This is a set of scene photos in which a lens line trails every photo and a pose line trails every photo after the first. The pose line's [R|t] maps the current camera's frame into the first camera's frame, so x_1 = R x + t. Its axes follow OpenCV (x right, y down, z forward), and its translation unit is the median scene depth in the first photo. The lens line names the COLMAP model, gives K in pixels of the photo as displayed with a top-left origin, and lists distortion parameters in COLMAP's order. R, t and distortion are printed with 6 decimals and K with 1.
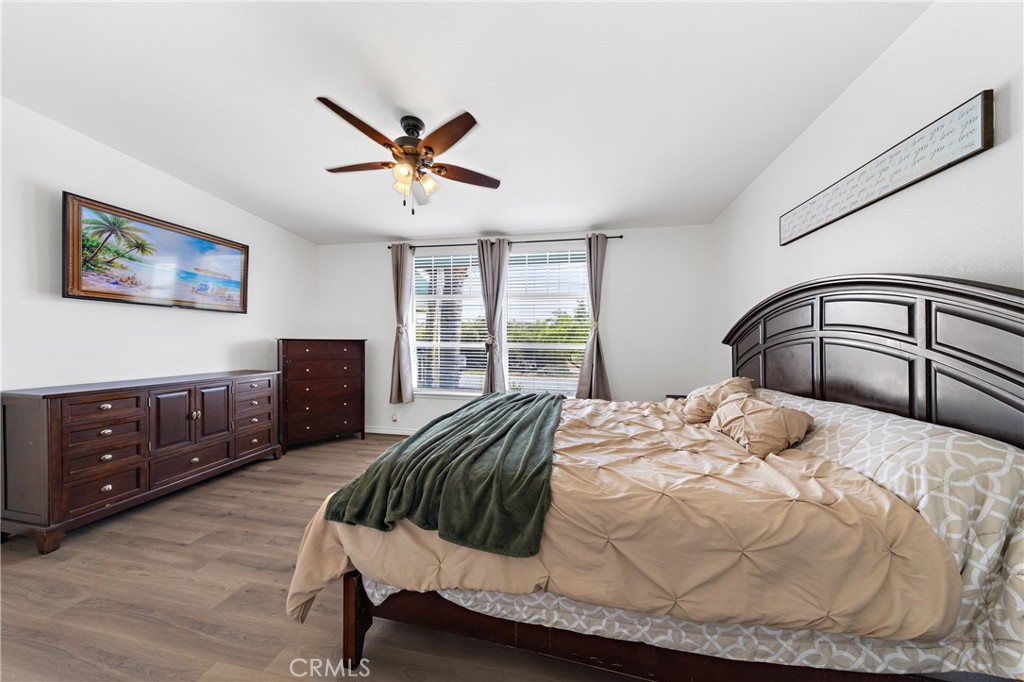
lens RADIAL K [[326.3, 0, 509.2], [0, 326.3, 344.1], [0, 0, 1]] dist [-0.000301, -0.000069]
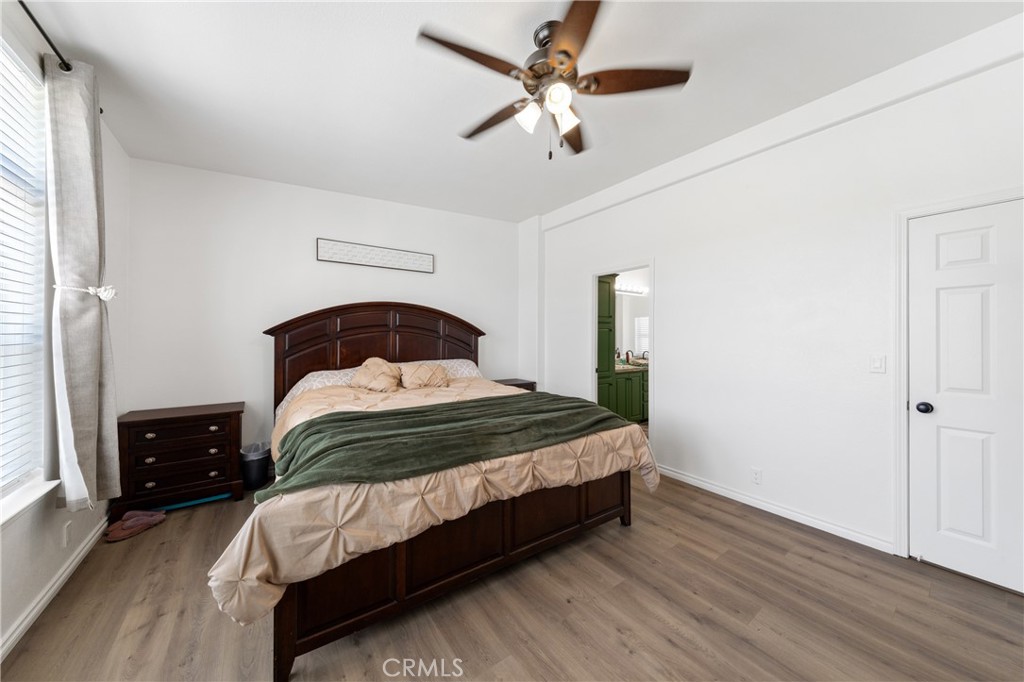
lens RADIAL K [[349.1, 0, 517.8], [0, 349.1, 333.0], [0, 0, 1]] dist [0.015990, -0.000103]
pose [[-0.750037, -0.004268, 0.661382, -0.440989], [-0.004904, 0.999988, 0.000891, -0.007862], [-0.661378, -0.002575, -0.750049, 0.952228]]
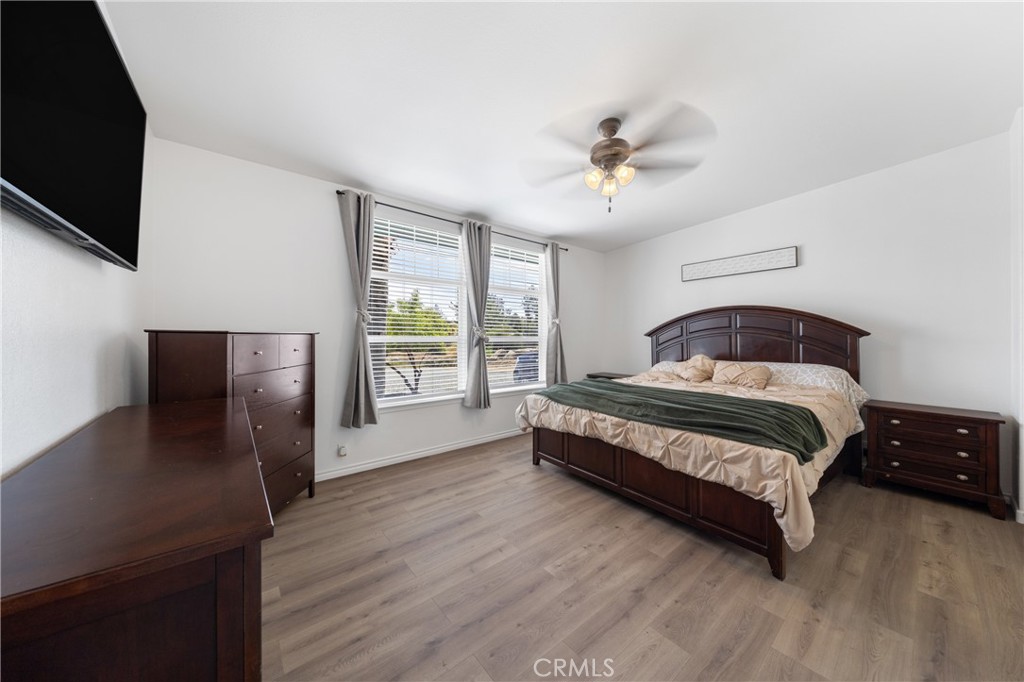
lens RADIAL K [[349.1, 0, 517.8], [0, 349.1, 333.0], [0, 0, 1]] dist [0.015990, -0.000103]
pose [[0.621245, 0.000380, 0.783616, -0.790094], [0.007695, 0.999949, -0.006586, -0.005984], [-0.783578, 0.010122, 0.621211, 0.317193]]
